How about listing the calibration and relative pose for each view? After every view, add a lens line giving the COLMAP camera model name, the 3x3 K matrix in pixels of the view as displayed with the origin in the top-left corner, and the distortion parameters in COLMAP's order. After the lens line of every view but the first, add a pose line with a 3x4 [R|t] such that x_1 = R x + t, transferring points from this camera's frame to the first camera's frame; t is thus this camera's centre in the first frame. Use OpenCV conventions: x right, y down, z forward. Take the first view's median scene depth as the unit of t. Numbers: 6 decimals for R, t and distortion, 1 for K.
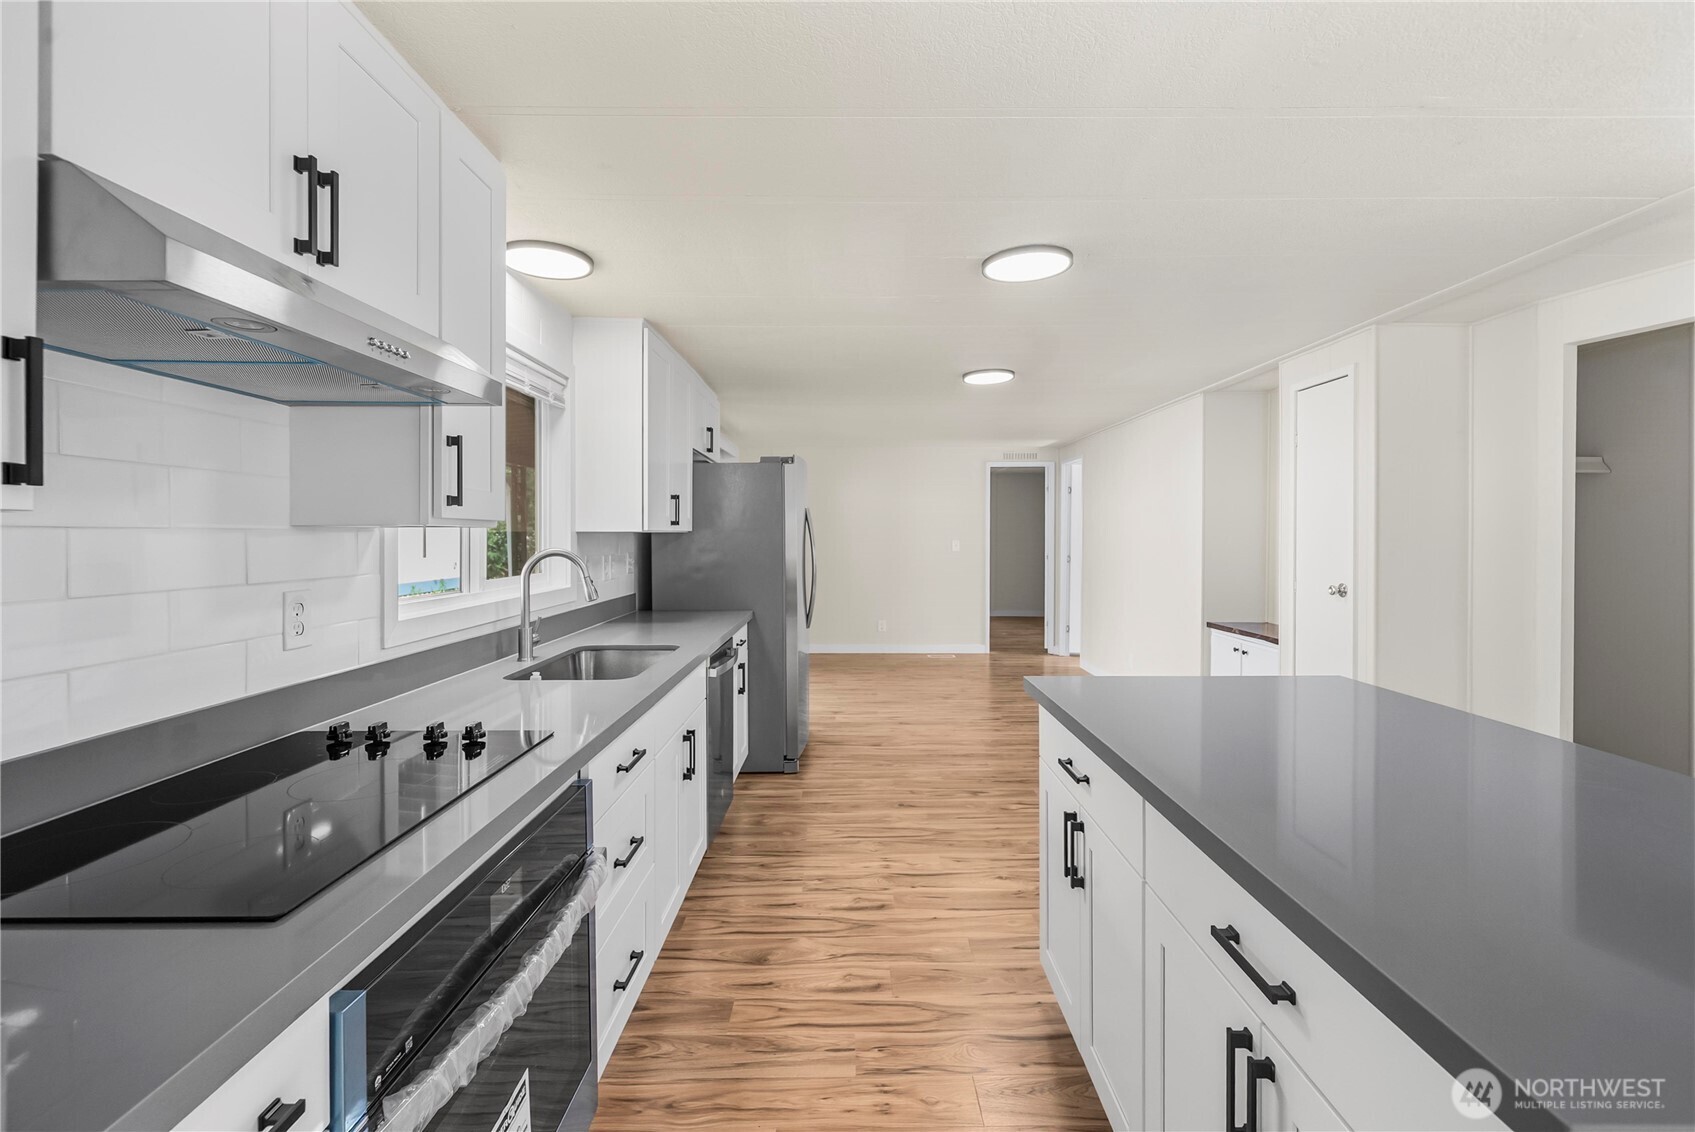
lens RADIAL K [[735.9, 0, 856.7], [0, 735.9, 531.8], [0, 0, 1]] dist [0.006742, -0.000828]
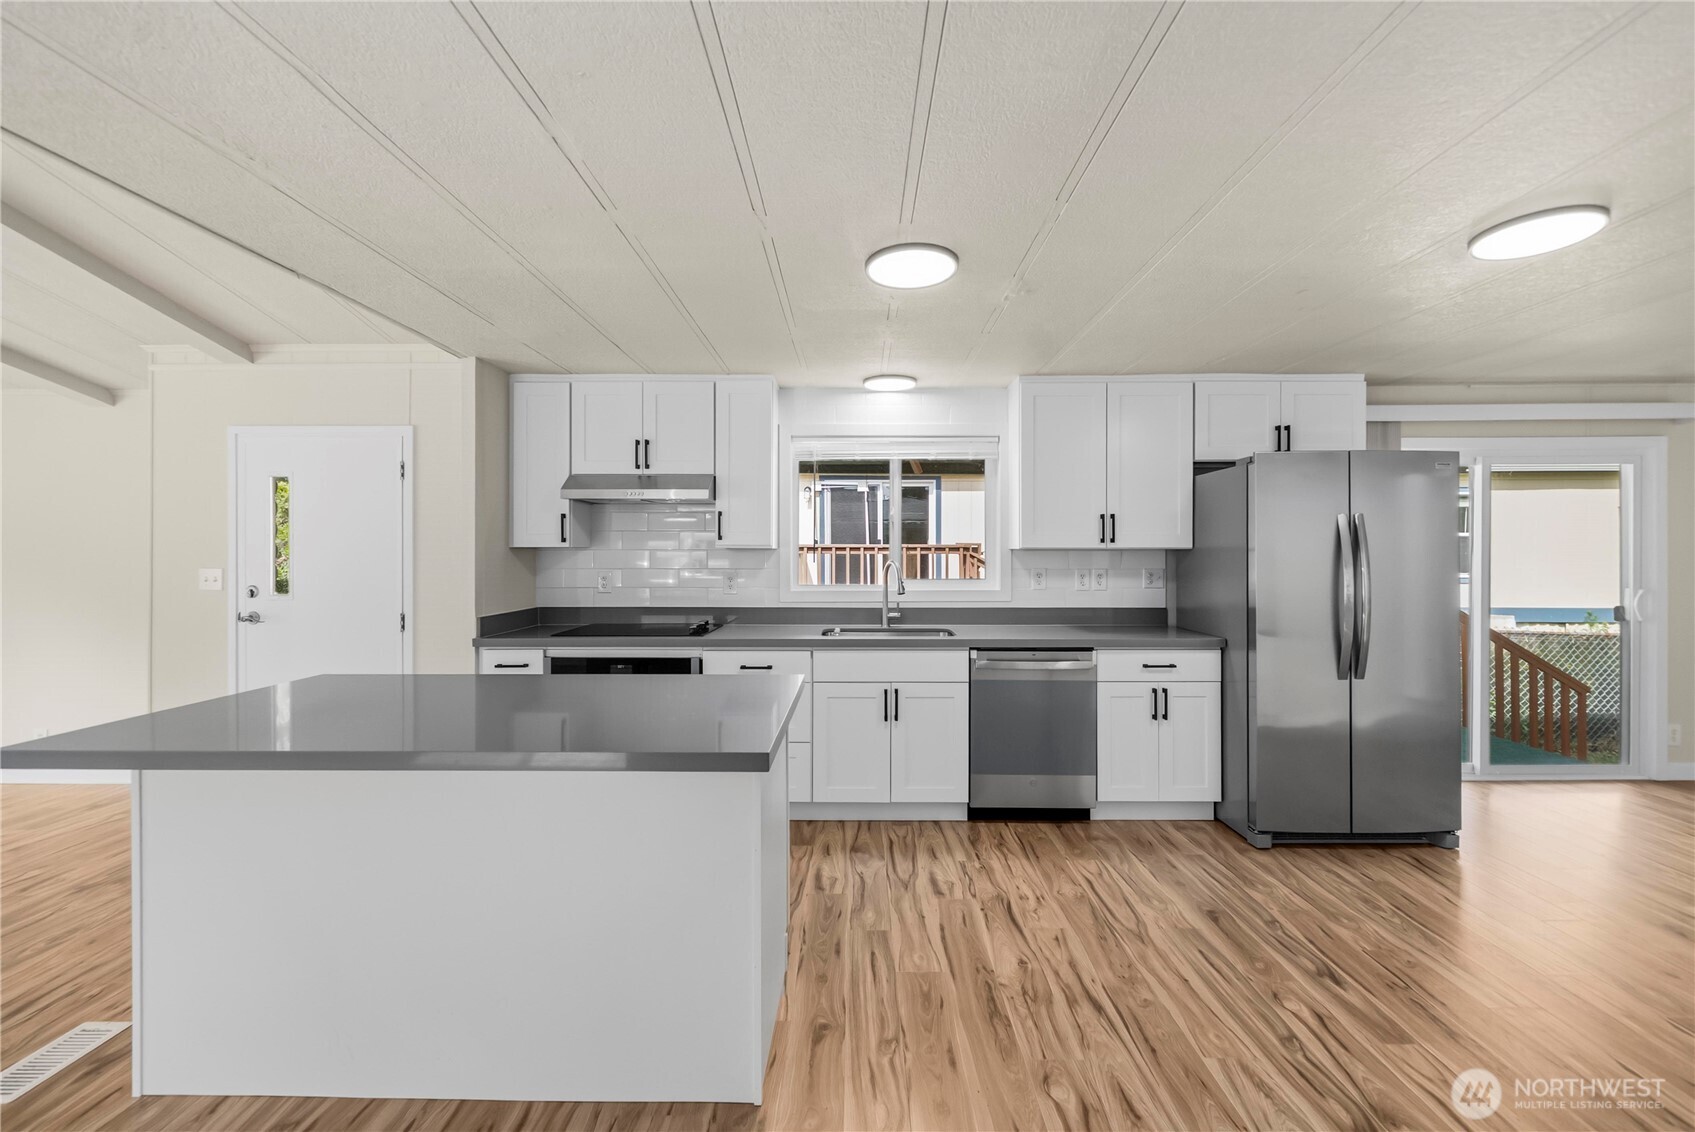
lens RADIAL K [[706.0, 0, 853.4], [0, 706.0, 557.1], [0, 0, 1]] dist [-0.003208, -0.000243]
pose [[-0.019515, 0.003895, -0.999802, 0.907584], [0.004260, 0.999984, 0.003812, 0.007527], [0.999800, -0.004184, -0.019531, 0.756723]]
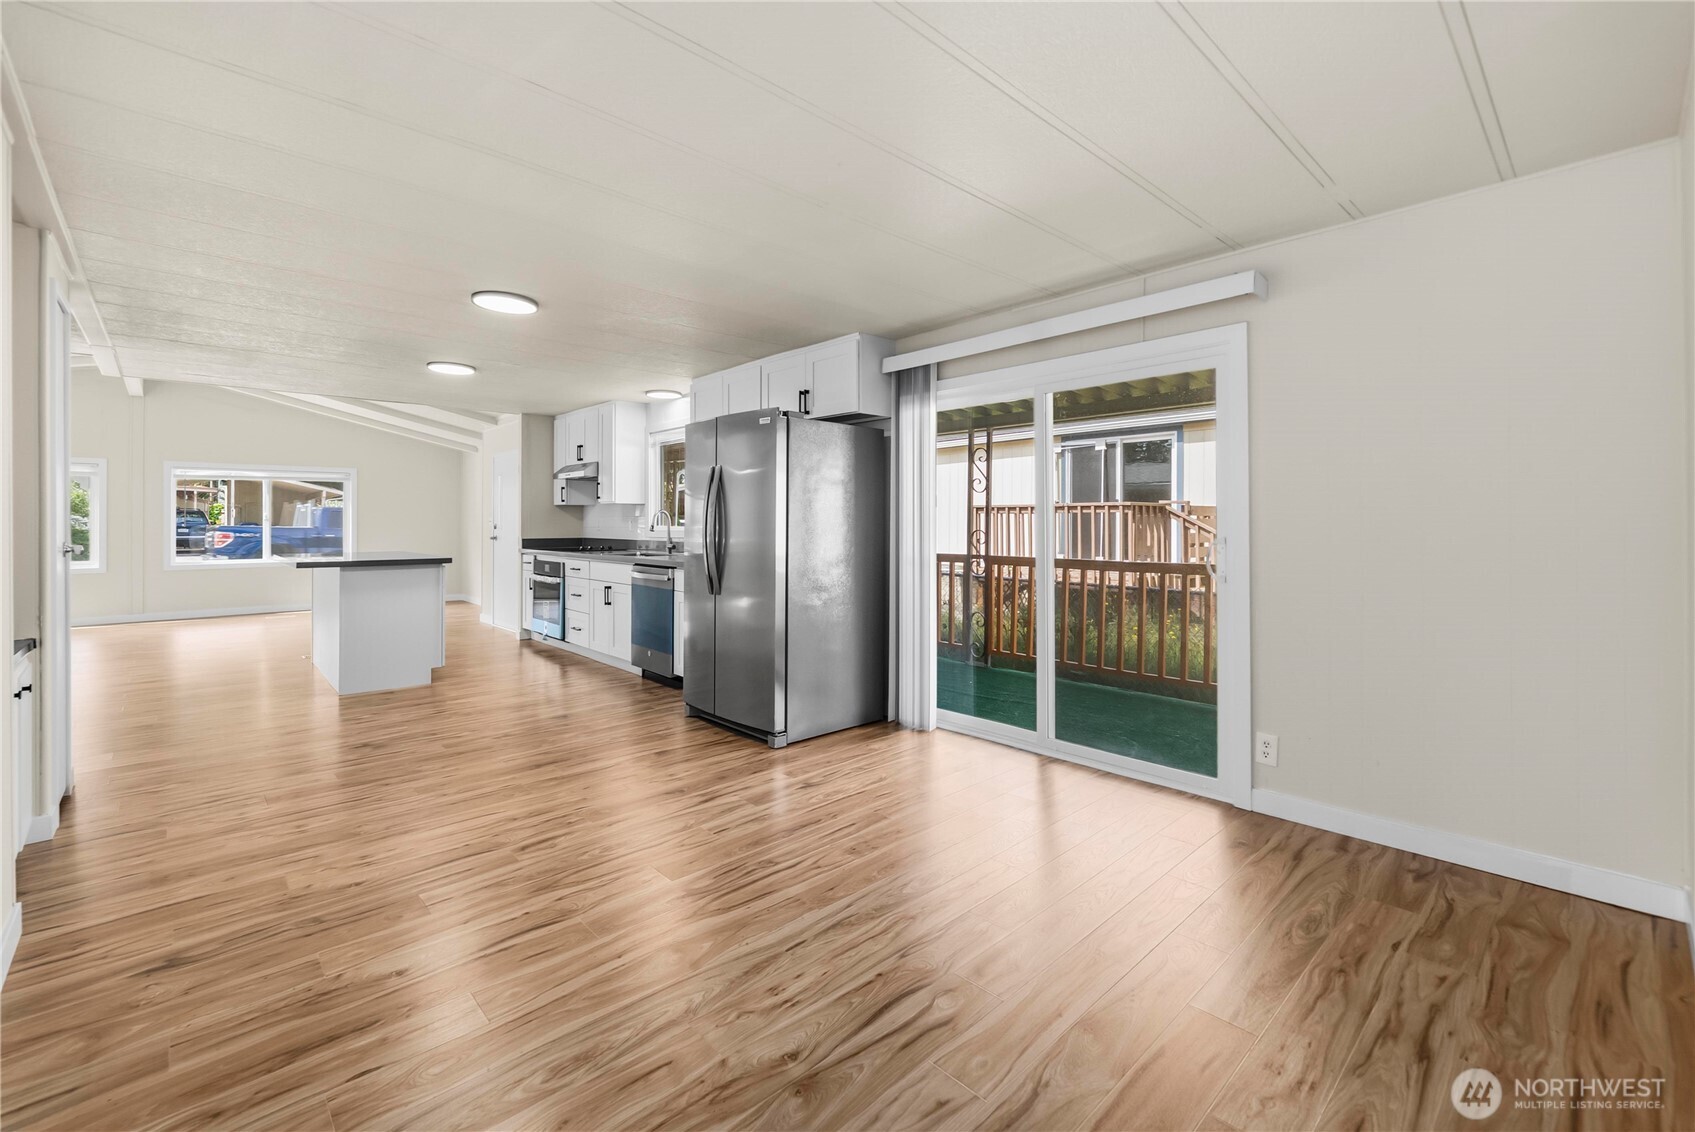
lens RADIAL K [[706.0, 0, 836.9], [0, 706.0, 523.3], [0, 0, 1]] dist [-0.003208, -0.000243]
pose [[-0.739761, 0.002464, -0.672865, 0.604326], [0.003072, 0.999995, 0.000285, 0.055699], [0.672862, -0.001856, -0.739765, 2.526656]]
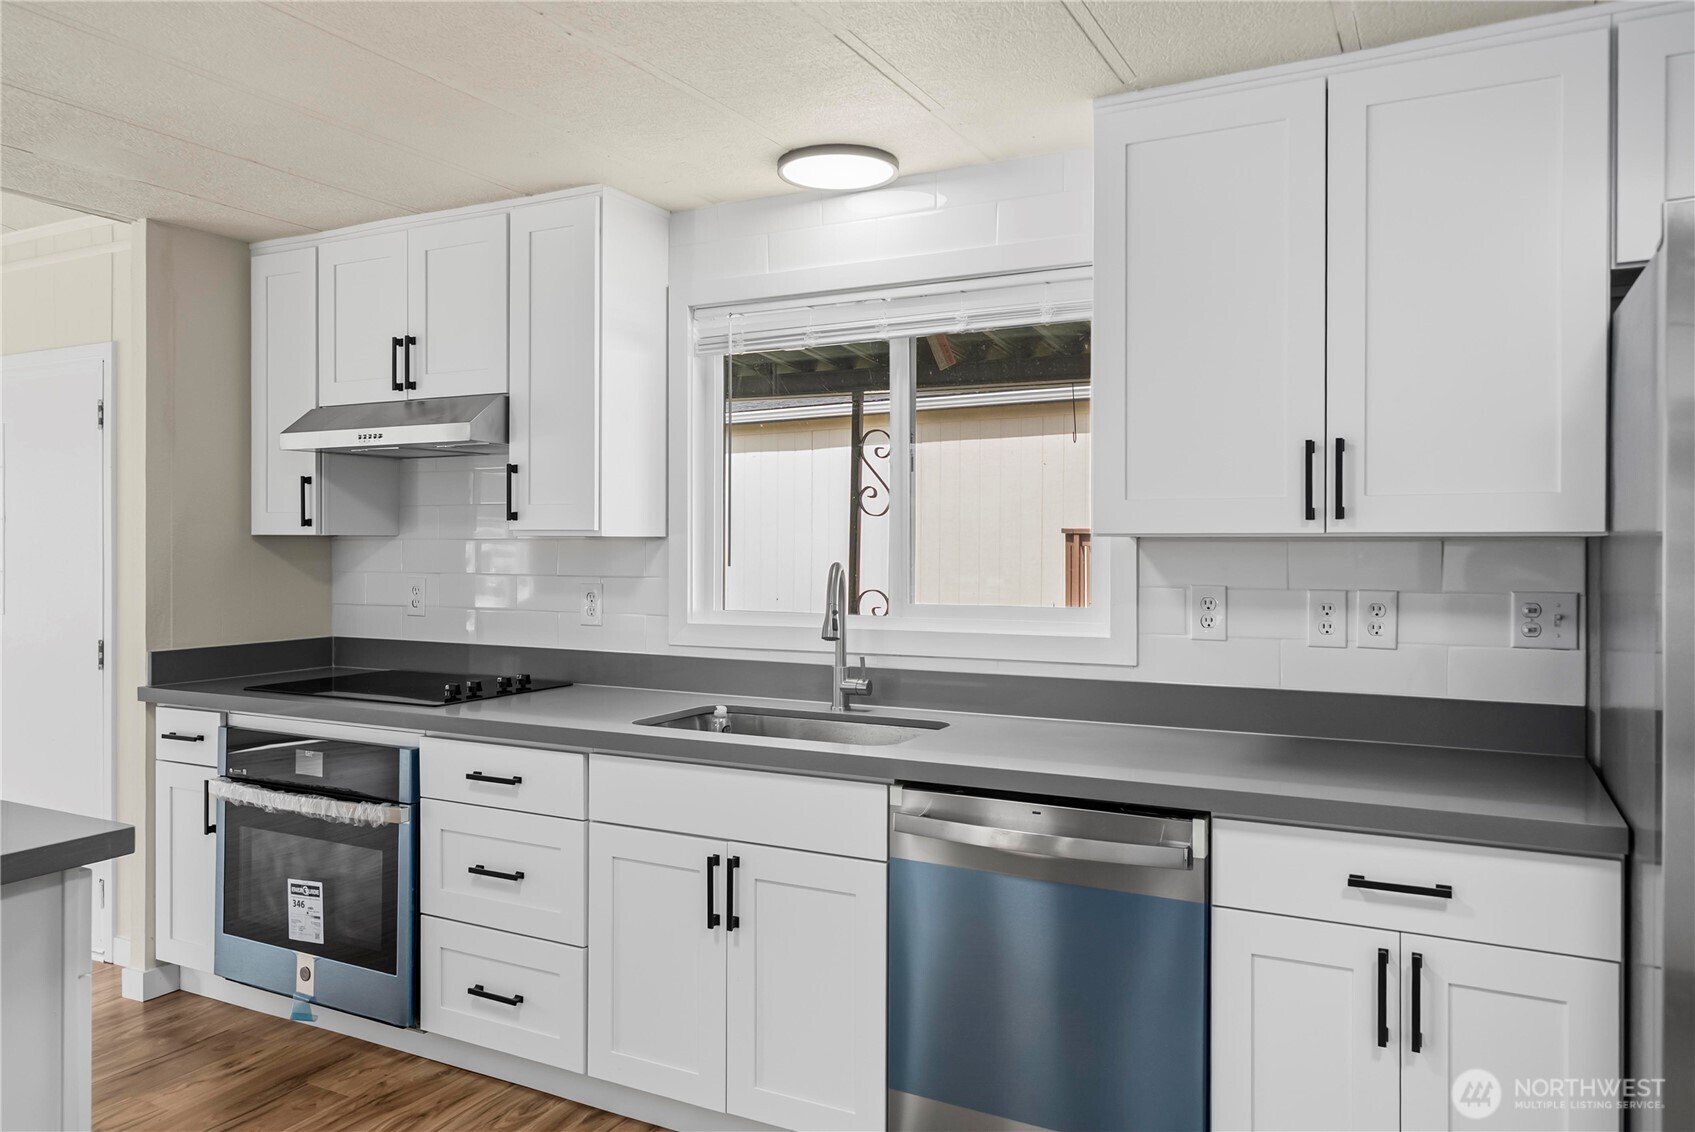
lens RADIAL K [[1170.0, 0, 842.9], [0, 1170.0, 554.5], [0, 0, 1]] dist [0.003271, -0.001771]
pose [[-0.472423, 0.004282, -0.881362, 0.479870], [0.000834, 0.999990, 0.004412, 0.007542], [0.881372, 0.001350, -0.472422, 1.238361]]
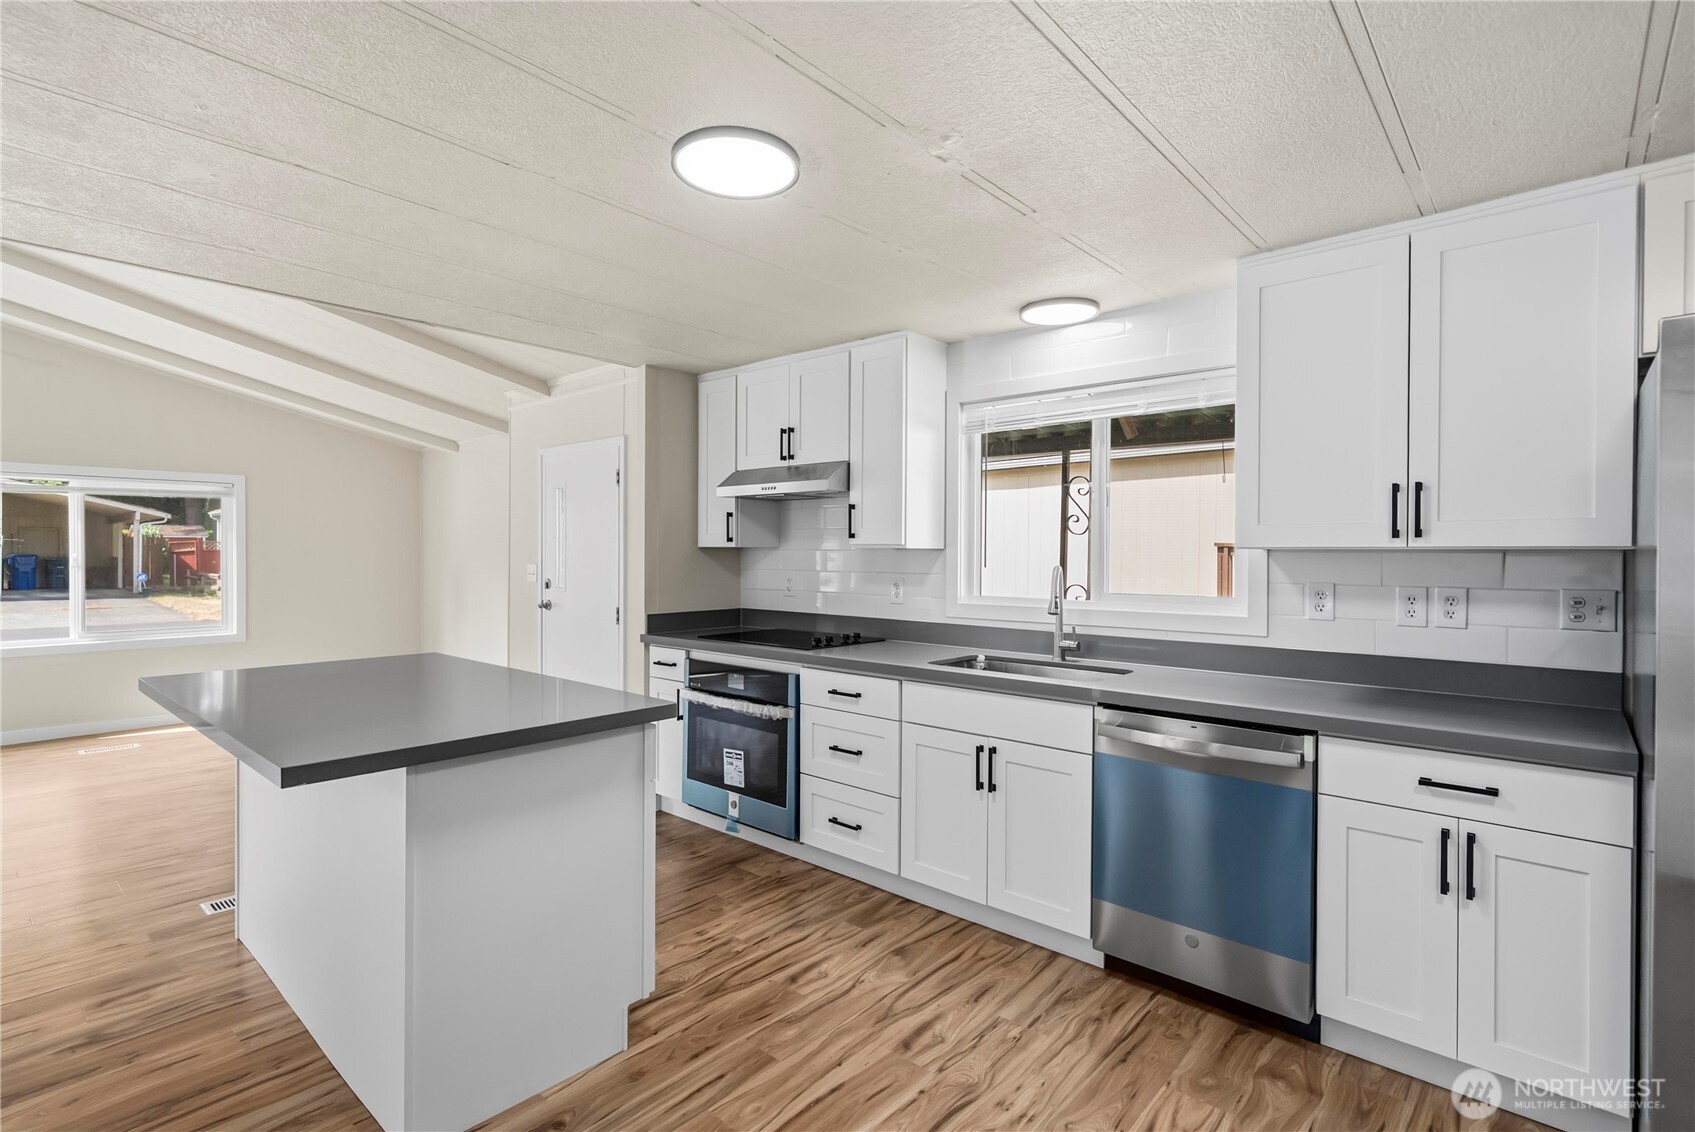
lens RADIAL K [[812.7, 0, 844.8], [0, 812.7, 559.4], [0, 0, 1]] dist [-0.002213, 0.001309]
pose [[-0.671195, 0.001213, -0.741280, 0.583670], [-0.002781, 0.999988, 0.004155, 0.007308], [0.741276, 0.004850, -0.671183, 1.274480]]
